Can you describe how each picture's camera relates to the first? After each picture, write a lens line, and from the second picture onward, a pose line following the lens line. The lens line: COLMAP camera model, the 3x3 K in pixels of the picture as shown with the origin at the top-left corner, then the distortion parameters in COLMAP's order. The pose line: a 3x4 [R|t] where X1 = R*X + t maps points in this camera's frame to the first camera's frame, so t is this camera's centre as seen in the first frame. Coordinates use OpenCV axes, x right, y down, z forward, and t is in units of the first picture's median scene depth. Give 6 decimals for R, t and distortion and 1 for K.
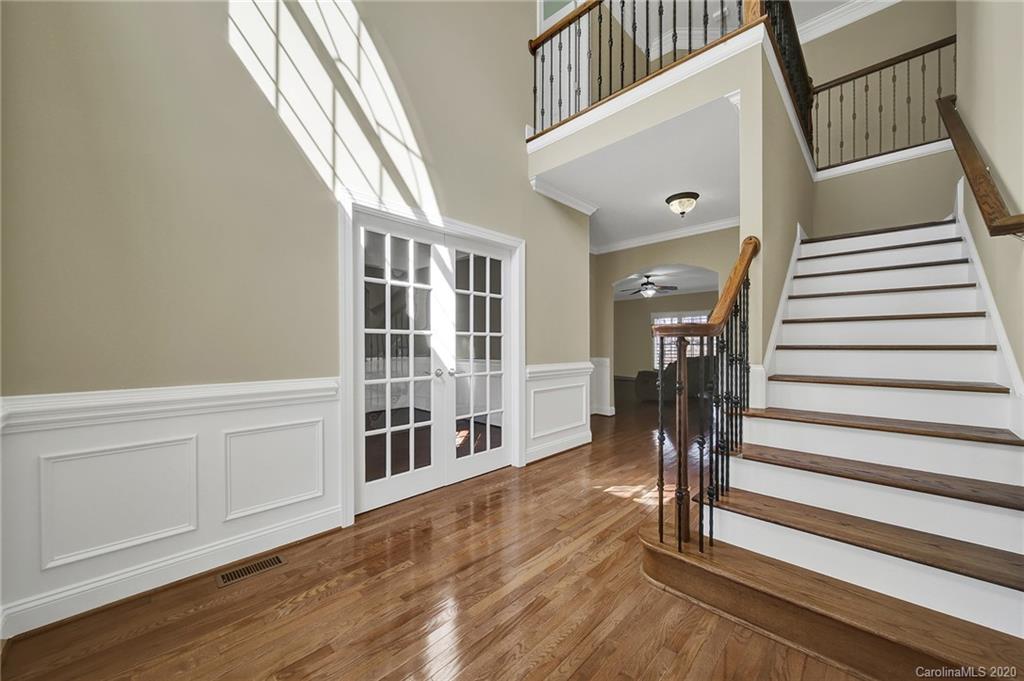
lens RADIAL K [[367.3, 0, 514.9], [0, 367.3, 345.5], [0, 0, 1]] dist [0.000408, -0.000007]
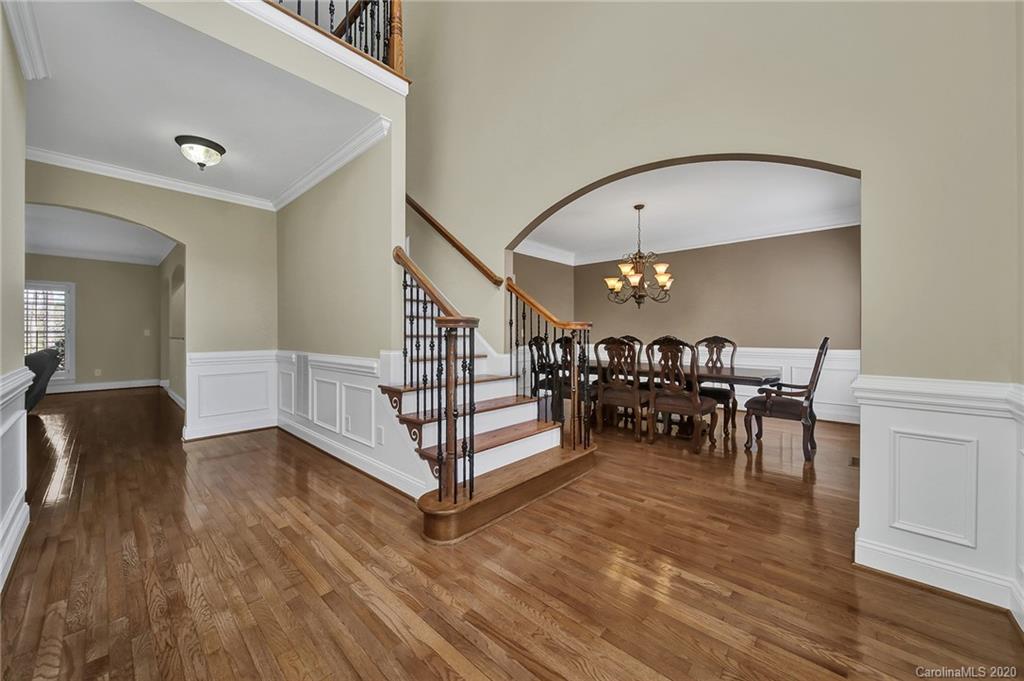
lens RADIAL K [[367.3, 0, 507.8], [0, 367.3, 336.1], [0, 0, 1]] dist [0.000408, -0.000007]
pose [[-0.009854, 0.000592, 0.999951, -0.682471], [-0.003283, 0.999994, -0.000624, 0.001764], [-0.999946, -0.003289, -0.009852, 0.749651]]
